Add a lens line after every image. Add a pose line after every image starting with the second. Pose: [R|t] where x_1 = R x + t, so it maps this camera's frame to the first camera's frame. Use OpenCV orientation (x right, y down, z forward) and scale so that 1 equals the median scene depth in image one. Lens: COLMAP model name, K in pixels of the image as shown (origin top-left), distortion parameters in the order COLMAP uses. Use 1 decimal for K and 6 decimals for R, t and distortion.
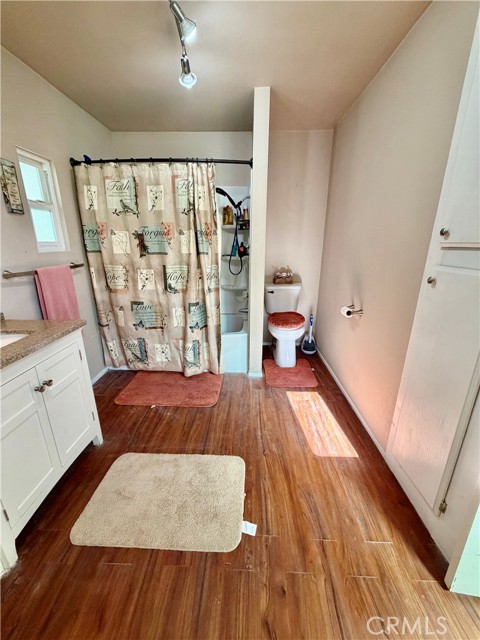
lens RADIAL K [[253.4, 0, 241.9], [0, 253.4, 318.8], [0, 0, 1]] dist [-0.000263, -0.000027]
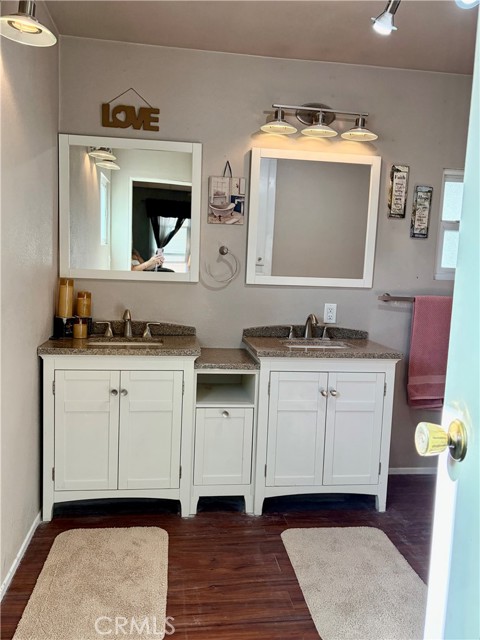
lens RADIAL K [[544.9, 0, 240.0], [0, 544.9, 320.0], [0, 0, 1]] dist [0.050781, -0.002874]
pose [[0.162798, 0.114313, -0.980015, 1.104804], [-0.323320, 0.944603, 0.056473, -0.029040], [0.932181, 0.307665, 0.190739, 0.091843]]
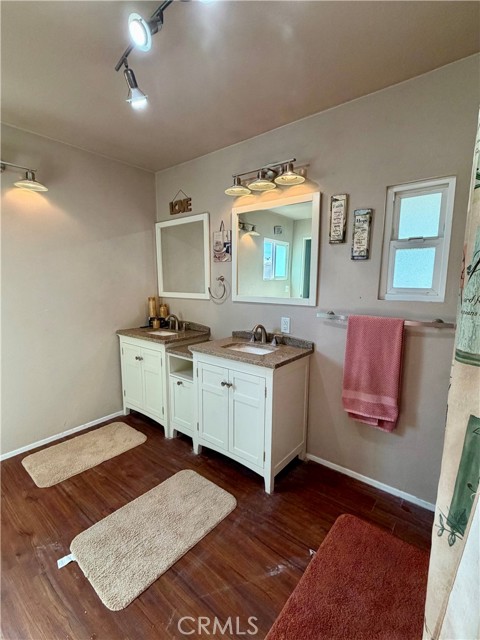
lens RADIAL K [[294.3, 0, 240.5], [0, 294.3, 320.5], [0, 0, 1]] dist [0.001459, 0.000525]
pose [[-0.613156, 0.107059, -0.782674, 0.337200], [-0.231585, 0.922882, 0.307664, -0.471919], [0.755254, 0.369901, -0.541078, 1.448526]]
